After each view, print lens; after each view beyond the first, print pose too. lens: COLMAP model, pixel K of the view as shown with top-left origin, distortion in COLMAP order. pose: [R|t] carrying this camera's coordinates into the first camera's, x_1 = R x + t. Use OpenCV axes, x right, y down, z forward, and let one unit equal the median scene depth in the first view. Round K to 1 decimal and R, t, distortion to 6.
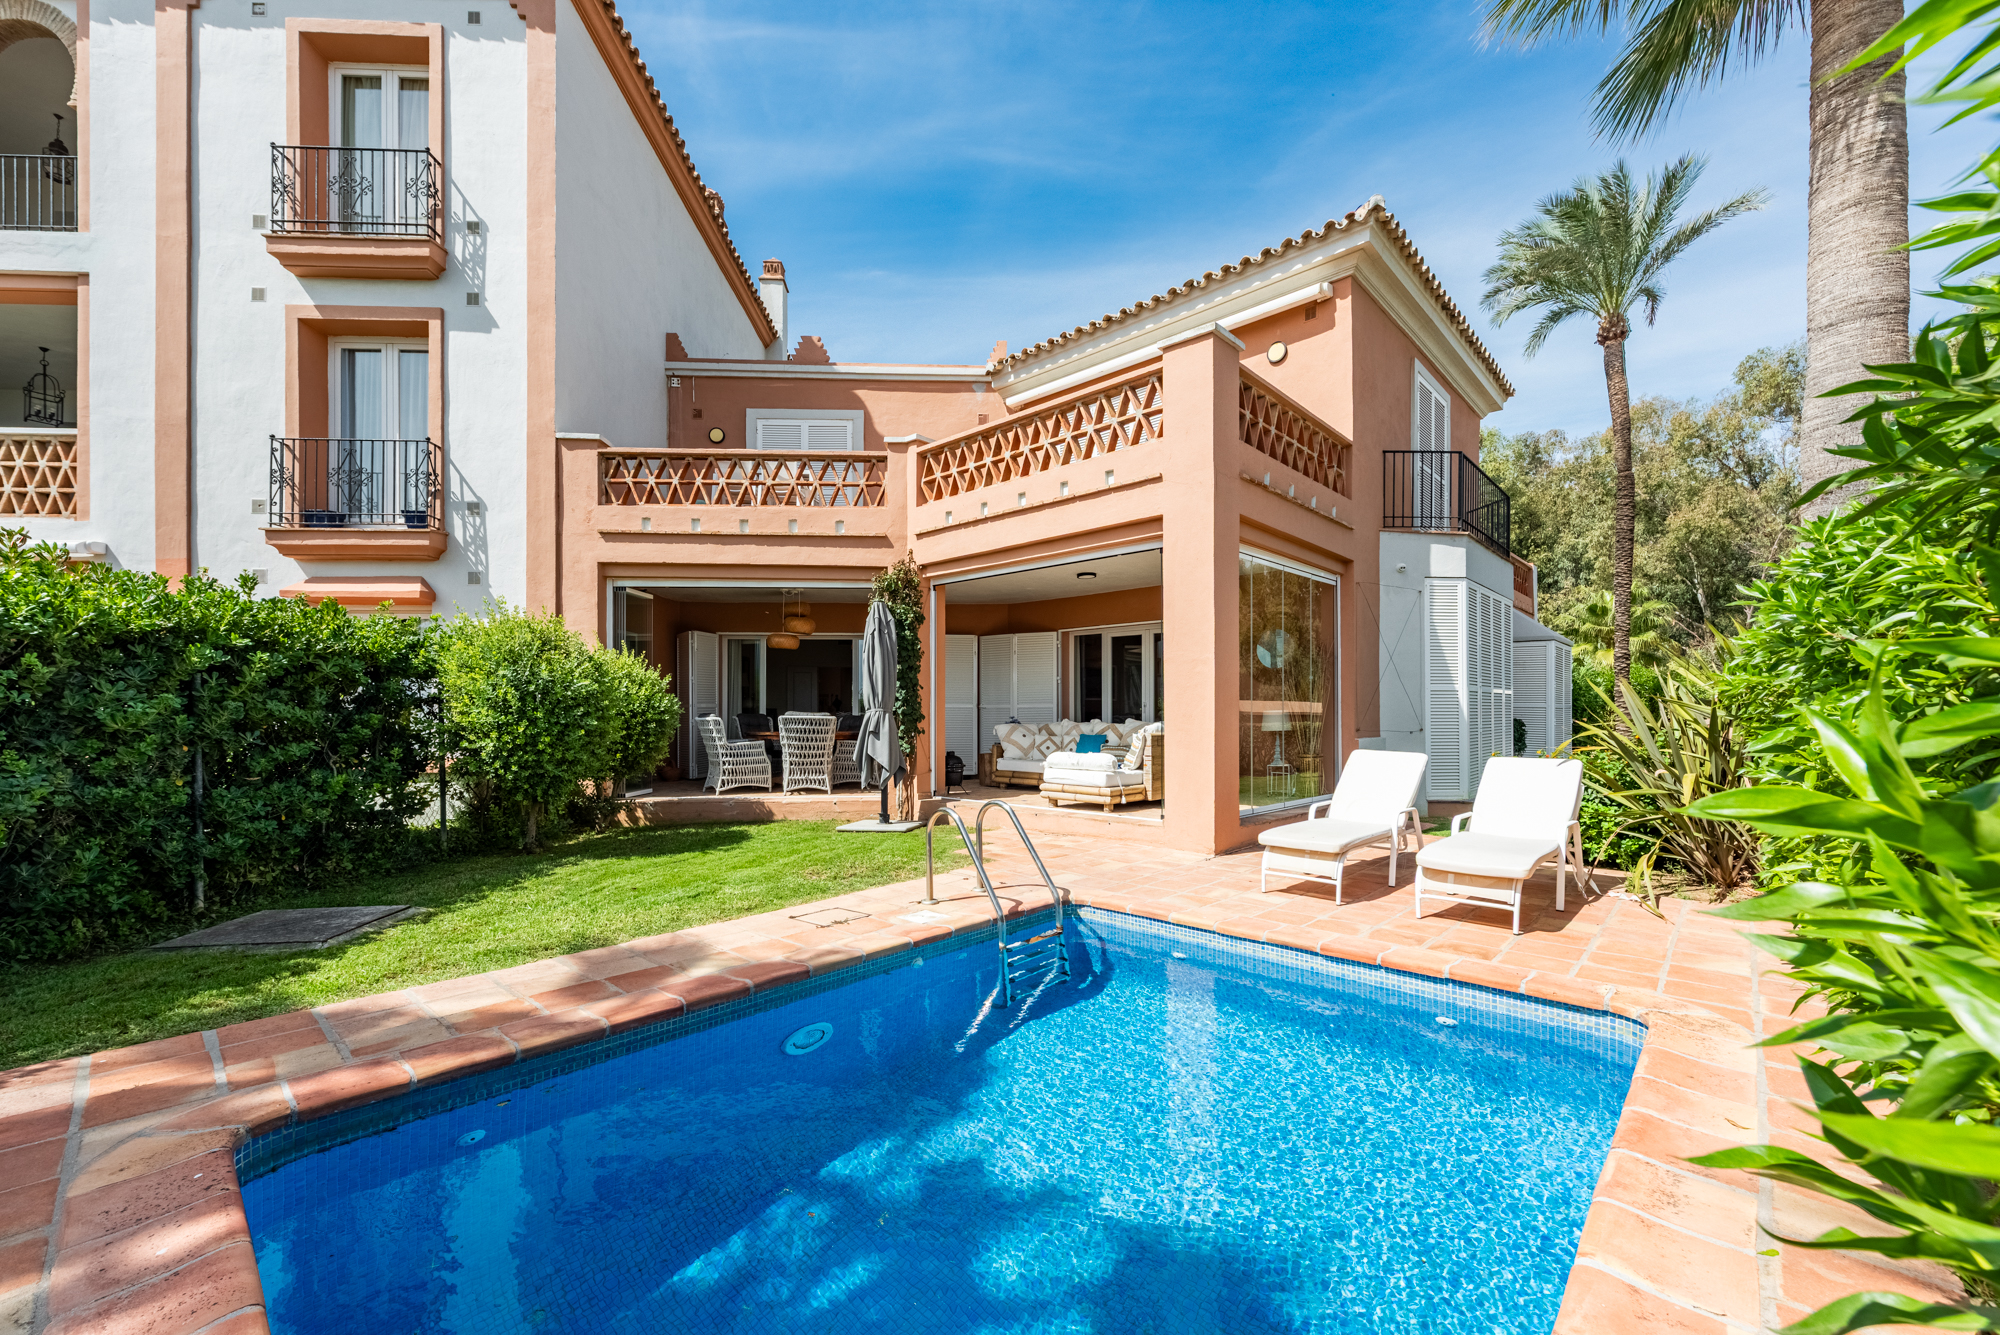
lens RADIAL K [[787.6, 0, 1003.2], [0, 787.6, 708.3], [0, 0, 1]] dist [0.003133, -0.001289]
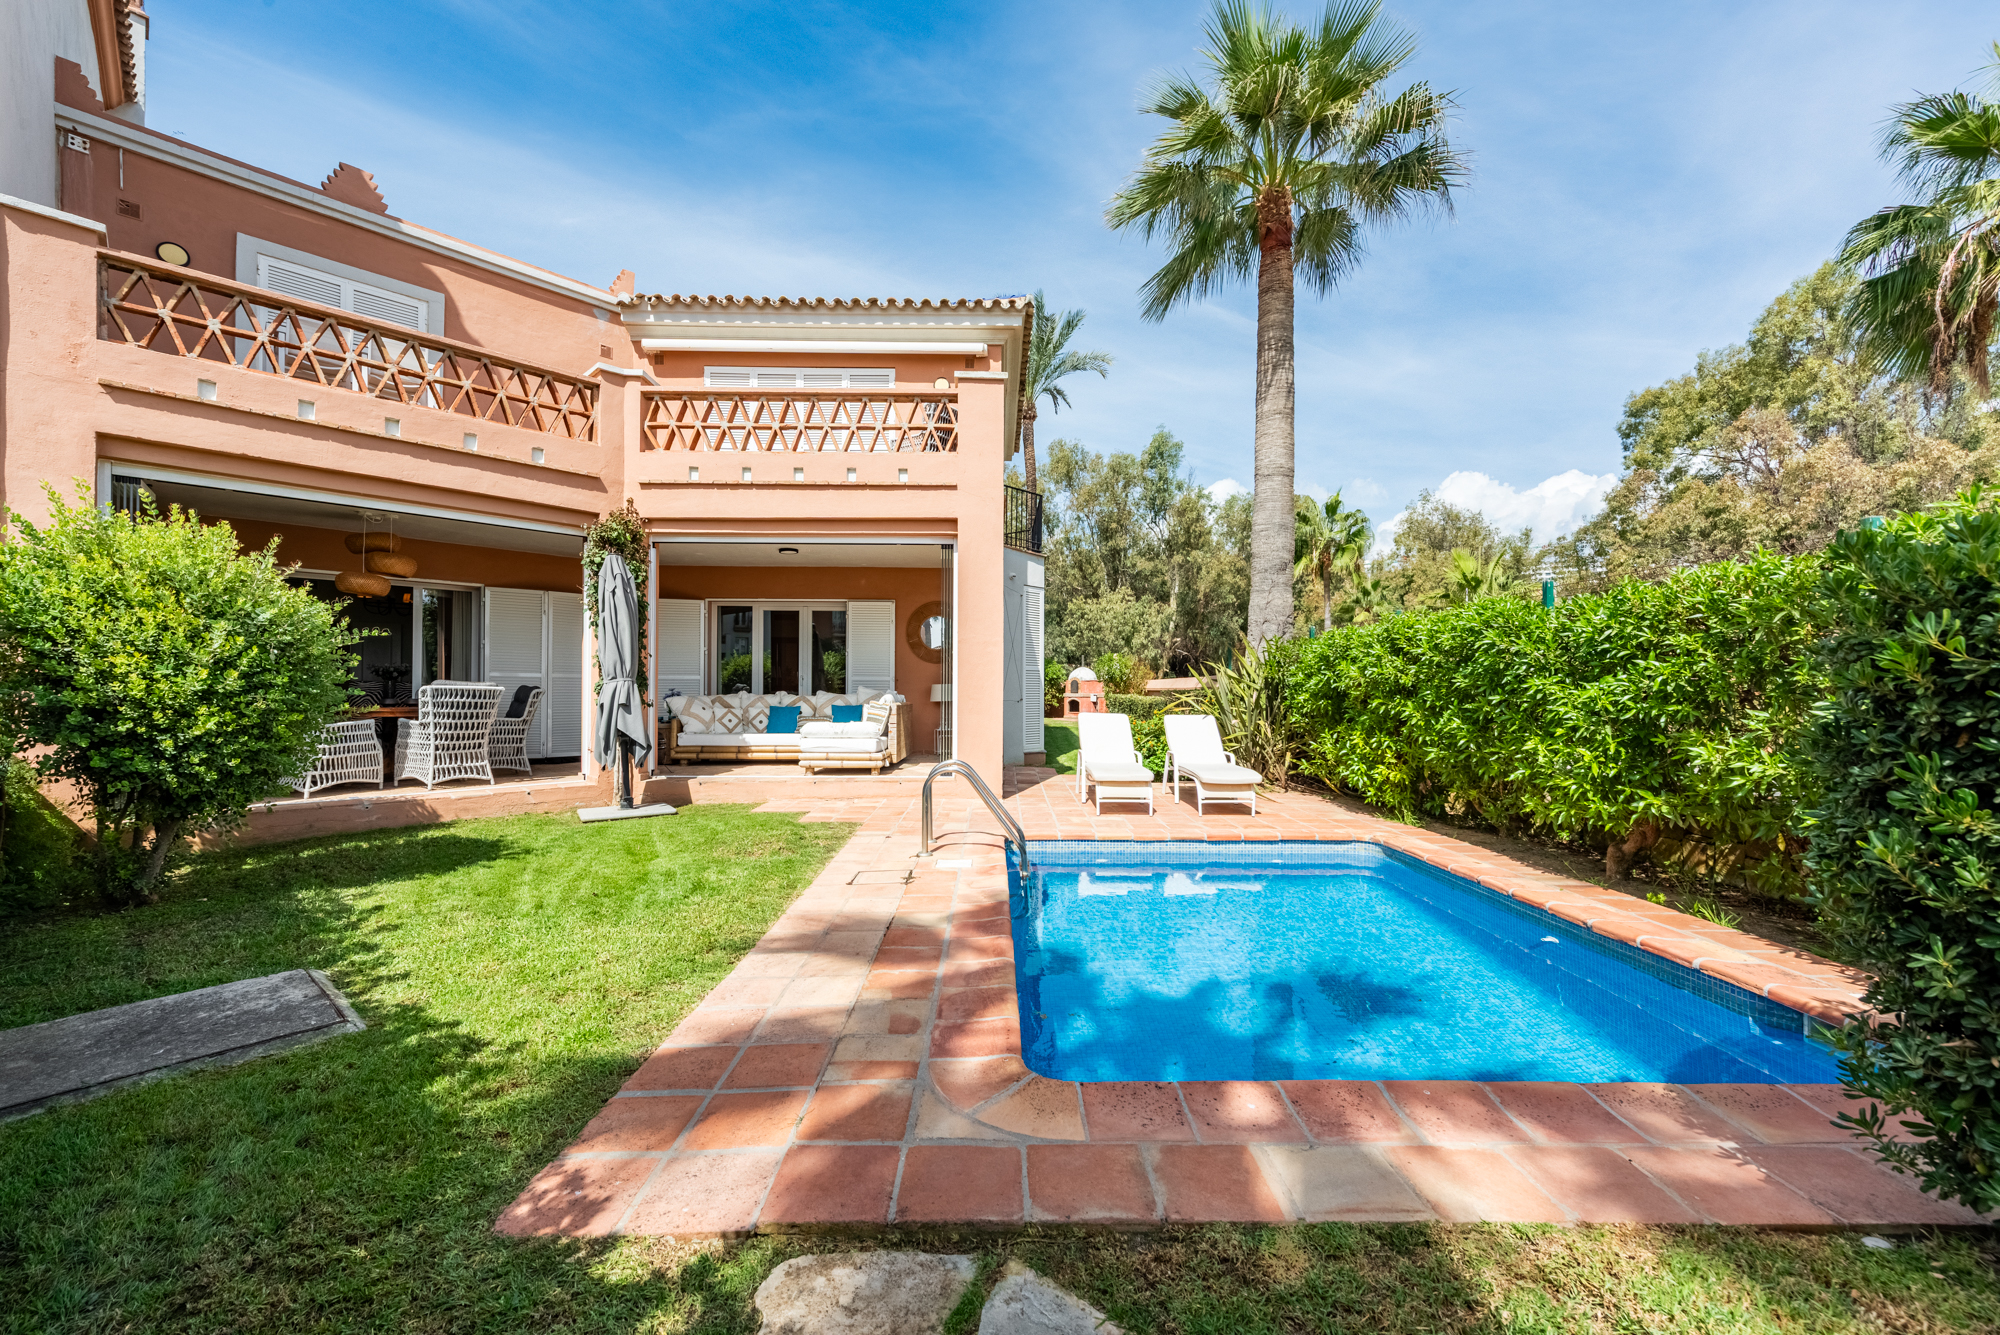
lens RADIAL K [[787.6, 0, 999.3], [0, 787.6, 682.9], [0, 0, 1]] dist [0.003133, -0.001289]
pose [[0.721399, 0.009240, 0.692458, -0.425890], [-0.009185, 0.999951, -0.003774, 0.004886], [-0.692459, -0.003637, 0.721448, 0.074002]]
